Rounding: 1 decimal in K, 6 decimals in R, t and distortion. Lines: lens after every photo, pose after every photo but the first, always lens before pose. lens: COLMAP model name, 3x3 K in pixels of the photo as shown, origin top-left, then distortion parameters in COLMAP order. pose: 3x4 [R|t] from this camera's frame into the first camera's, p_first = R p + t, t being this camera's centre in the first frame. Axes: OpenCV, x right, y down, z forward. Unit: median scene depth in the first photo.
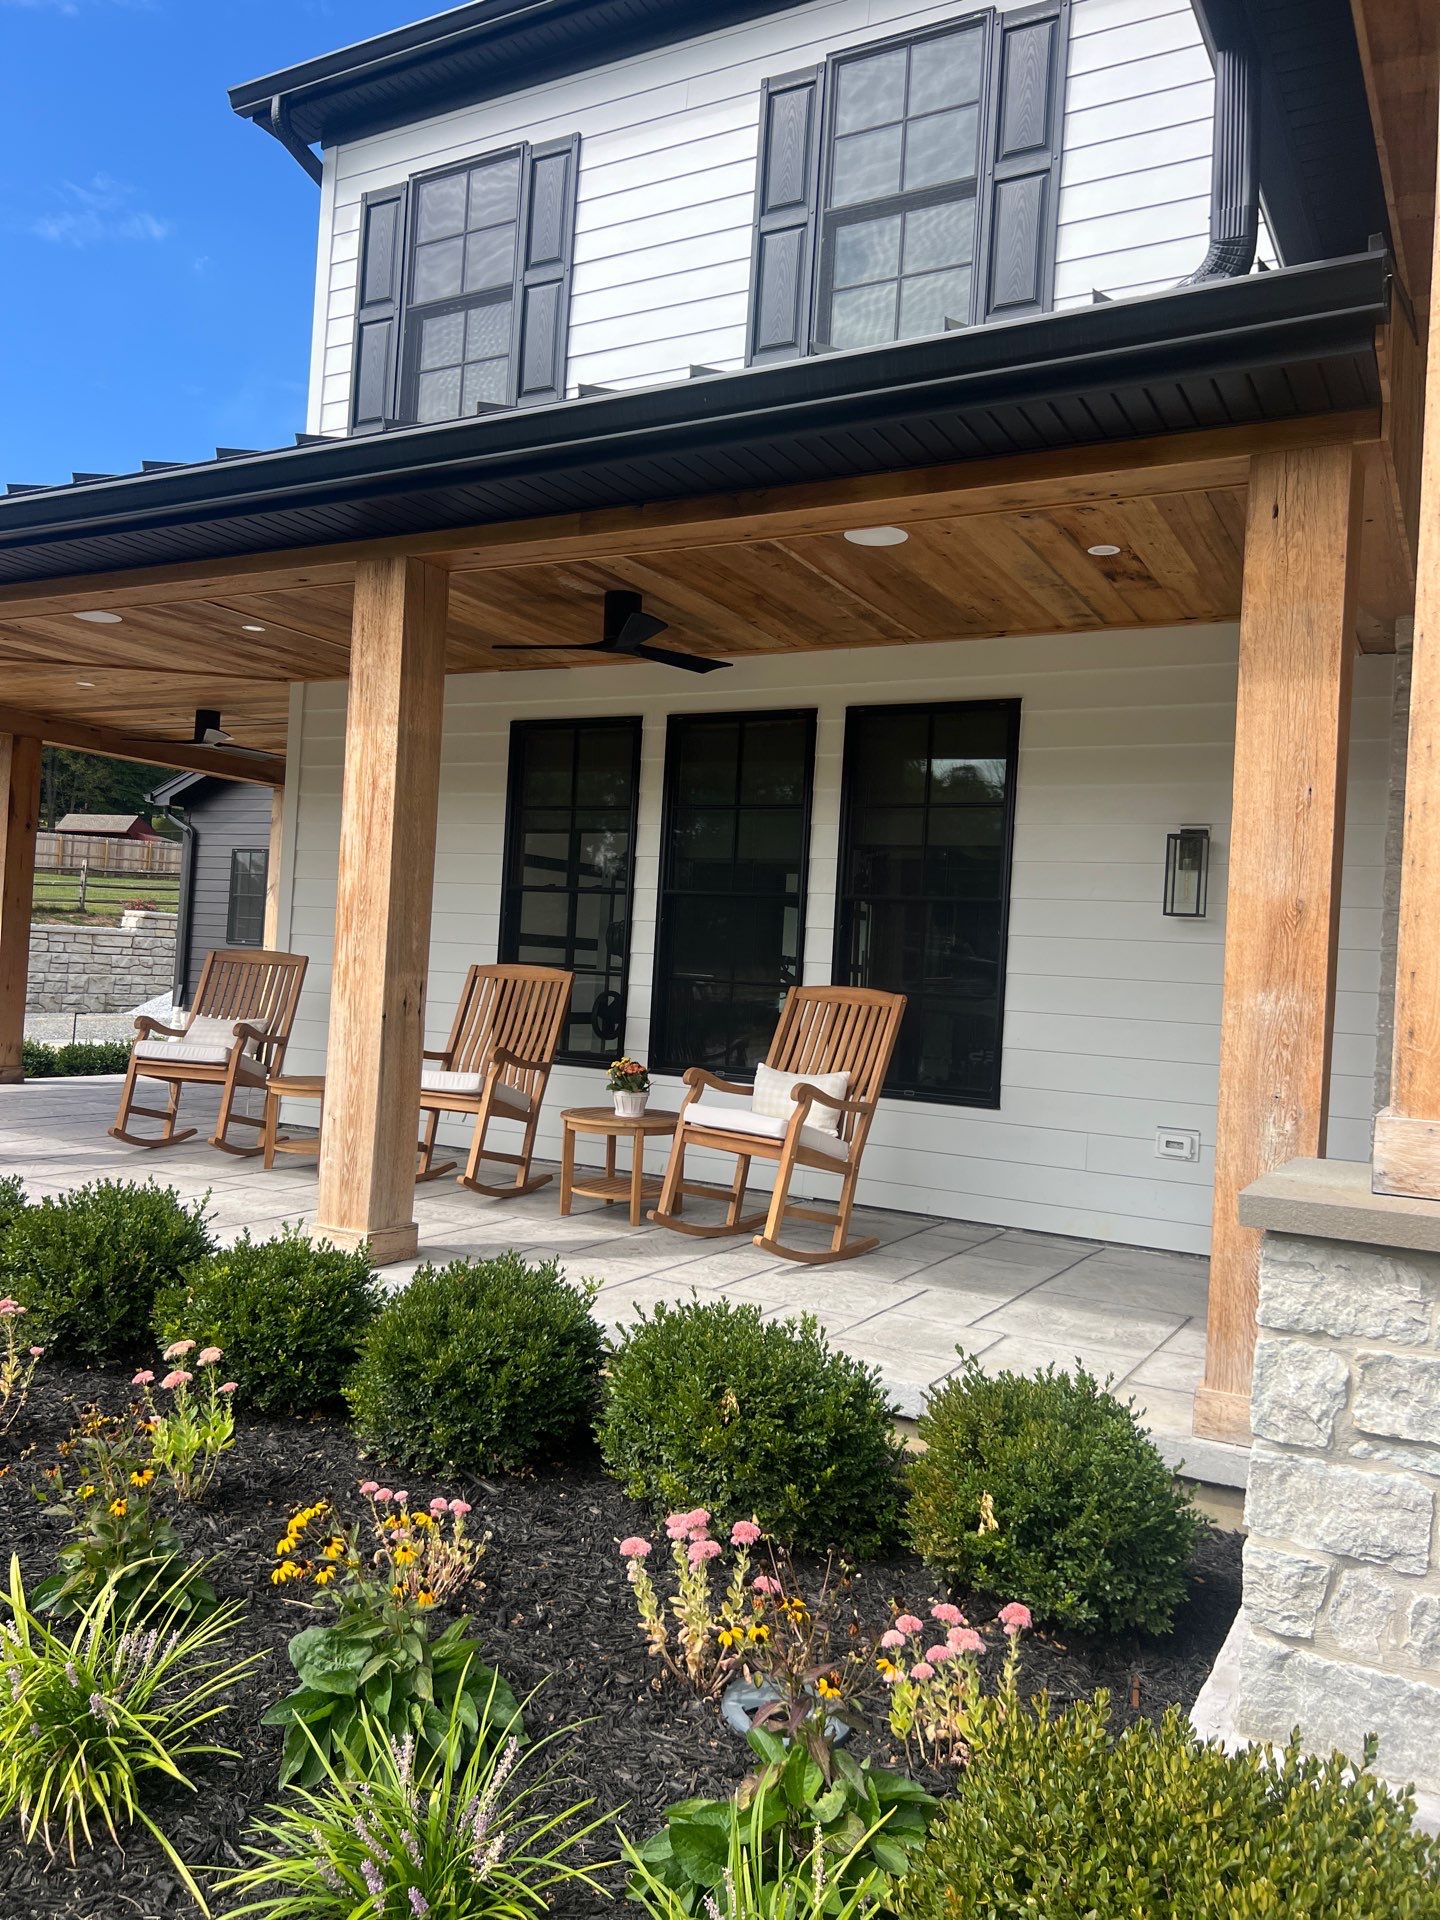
lens RADIAL K [[1449.0, 0, 701.0], [0, 1449.0, 941.6], [0, 0, 1]] dist [0.044856, -0.054366]
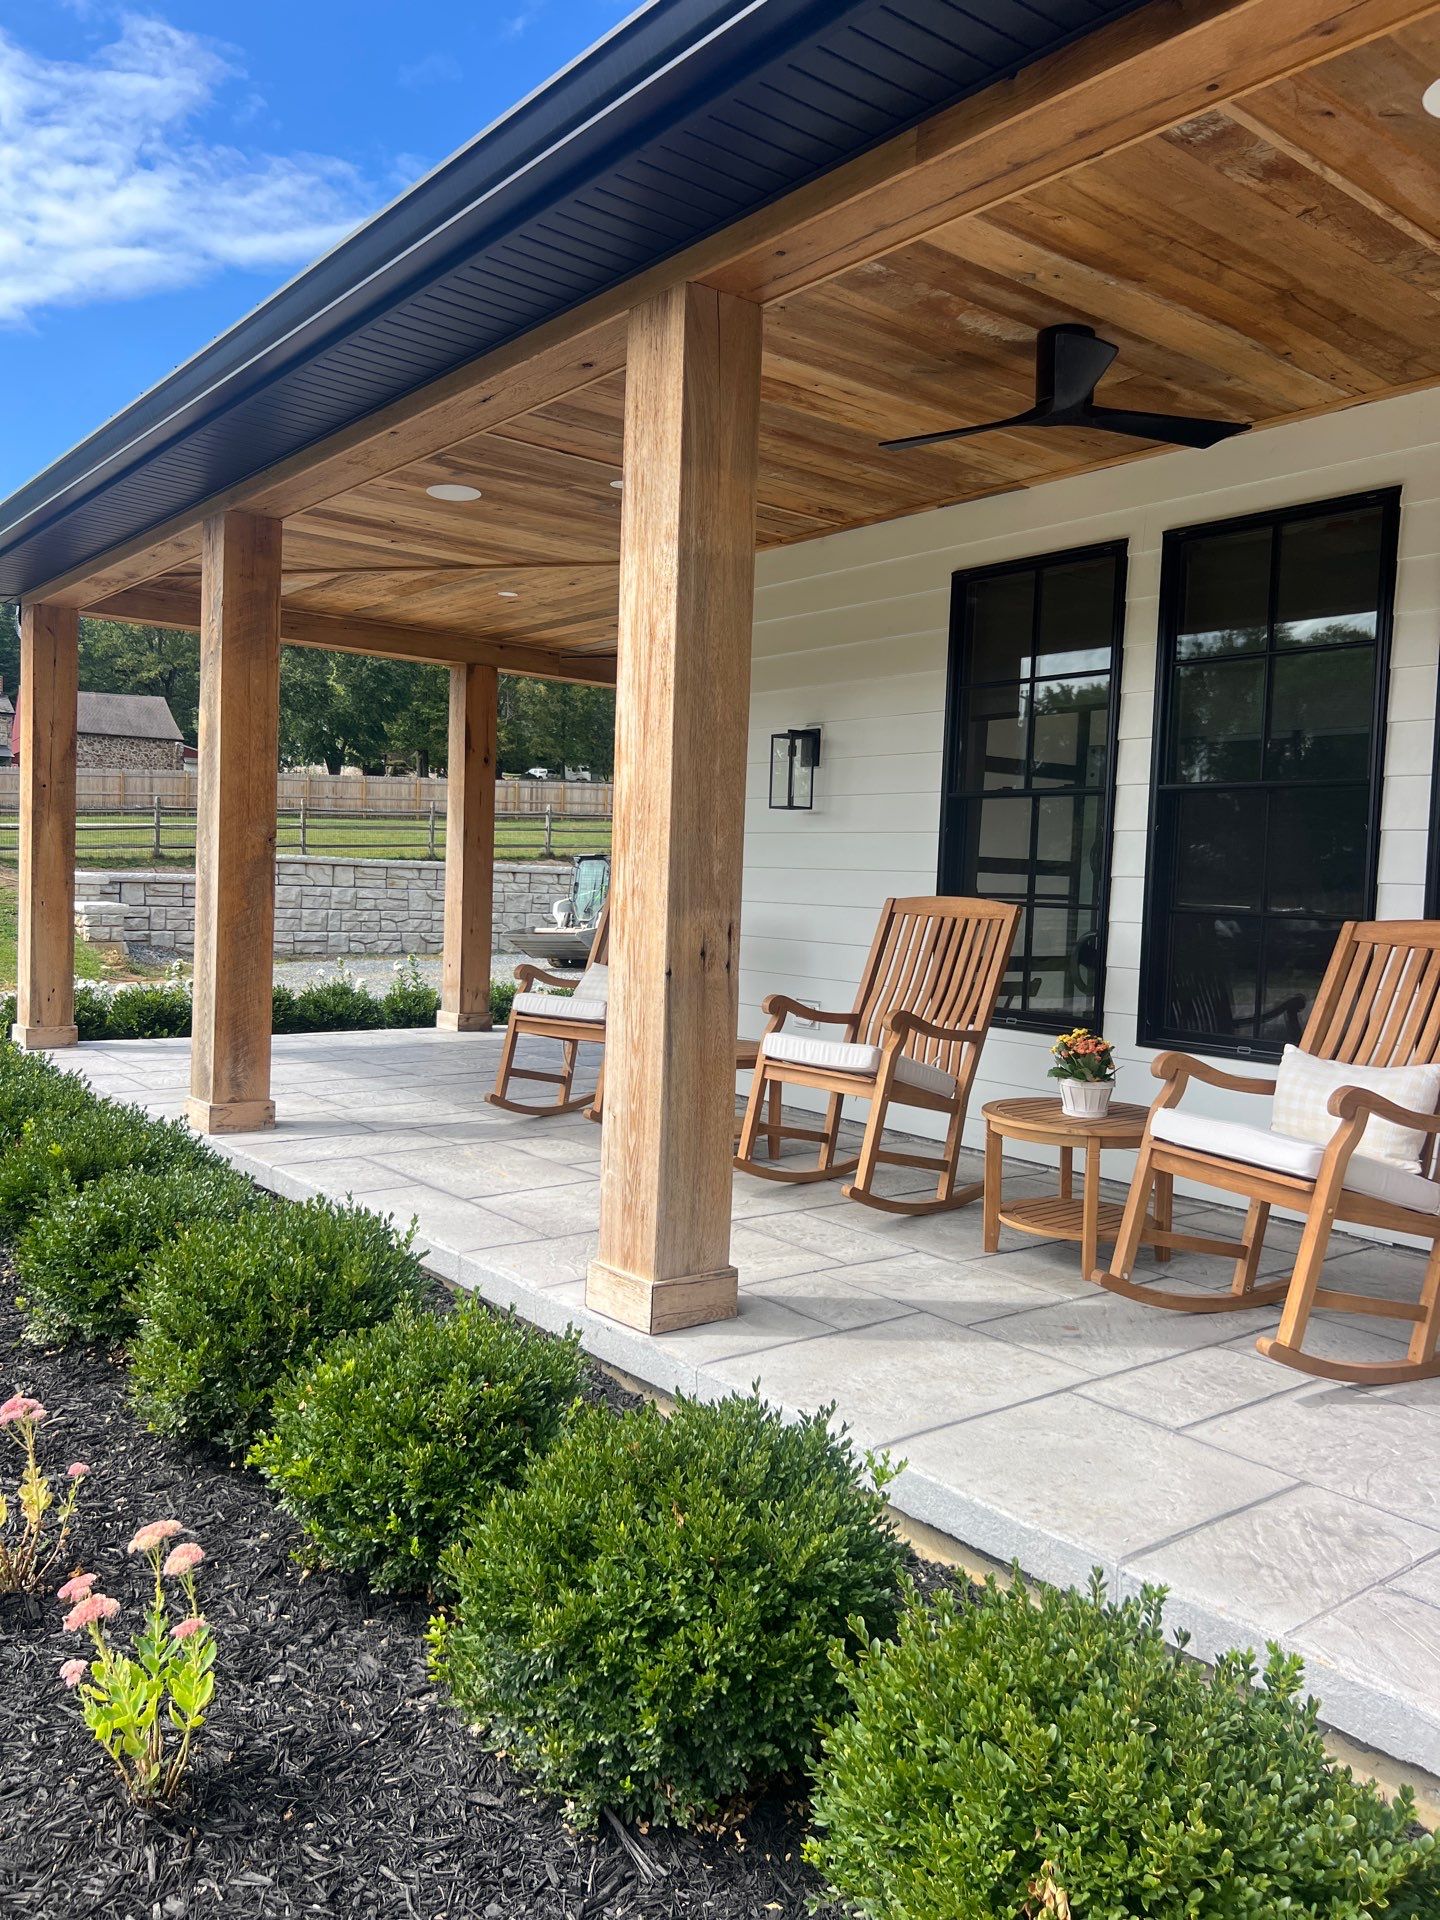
lens RADIAL K [[1449.0, 0, 695.9], [0, 1449.0, 953.4], [0, 0, 1]] dist [0.044856, -0.054366]
pose [[0.921055, -0.003553, -0.389416, 0.052529], [0.023783, 0.998605, 0.047142, 0.008834], [0.388706, -0.052682, 0.919855, 0.326747]]
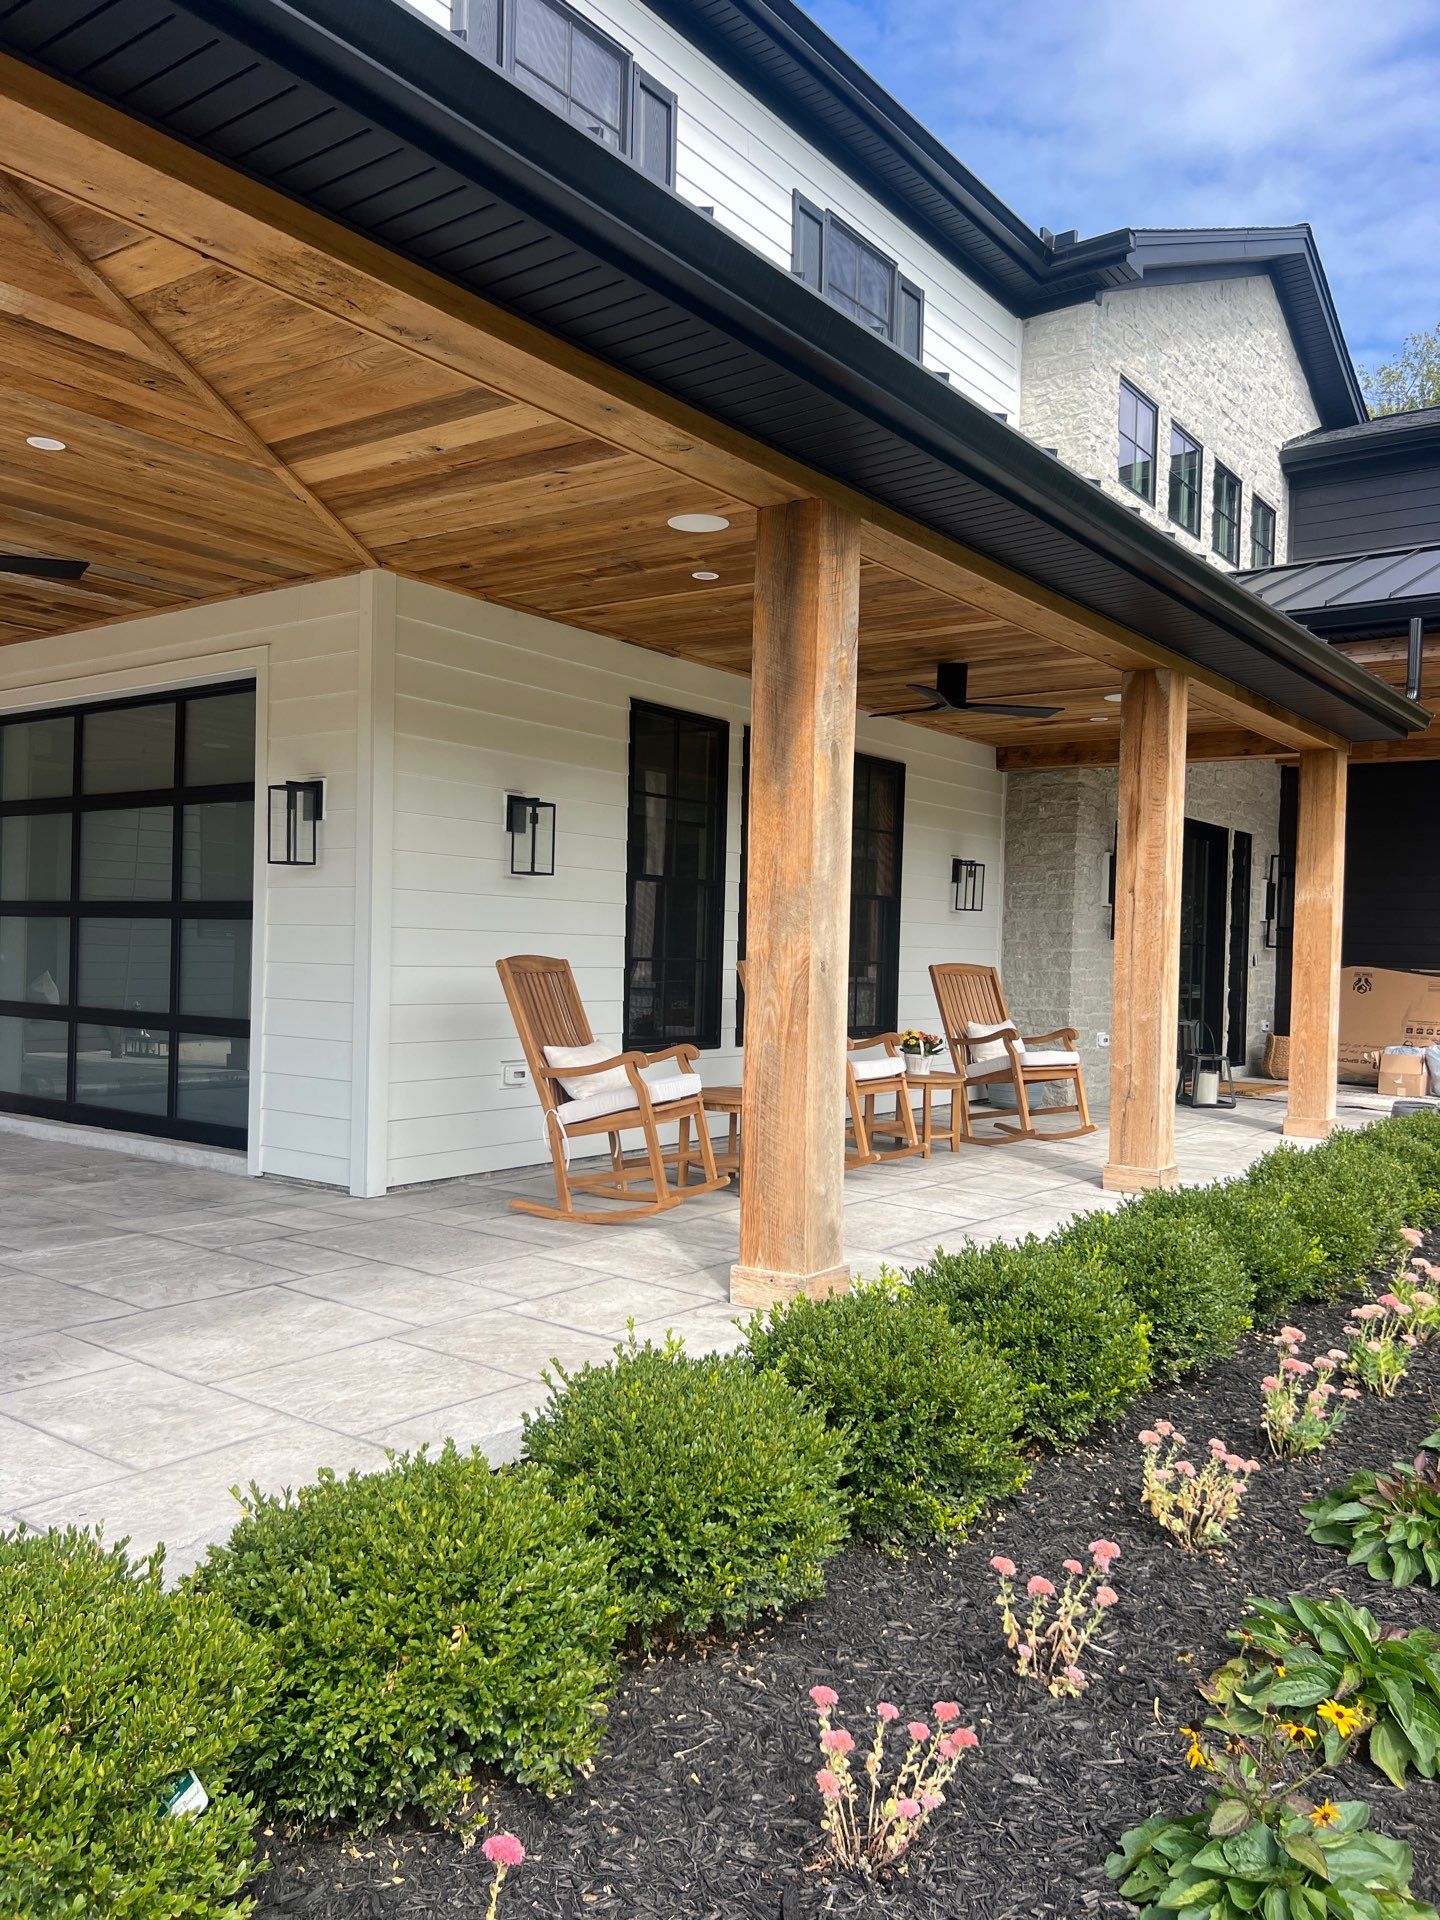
lens RADIAL K [[1449.0, 0, 727.3], [0, 1449.0, 960.0], [0, 0, 1]] dist [0.044856, -0.054366]
pose [[0.119092, -0.062018, 0.990944, -1.431278], [-0.037692, 0.997046, 0.066929, -0.063844], [-0.992168, -0.045321, 0.116403, 1.100281]]
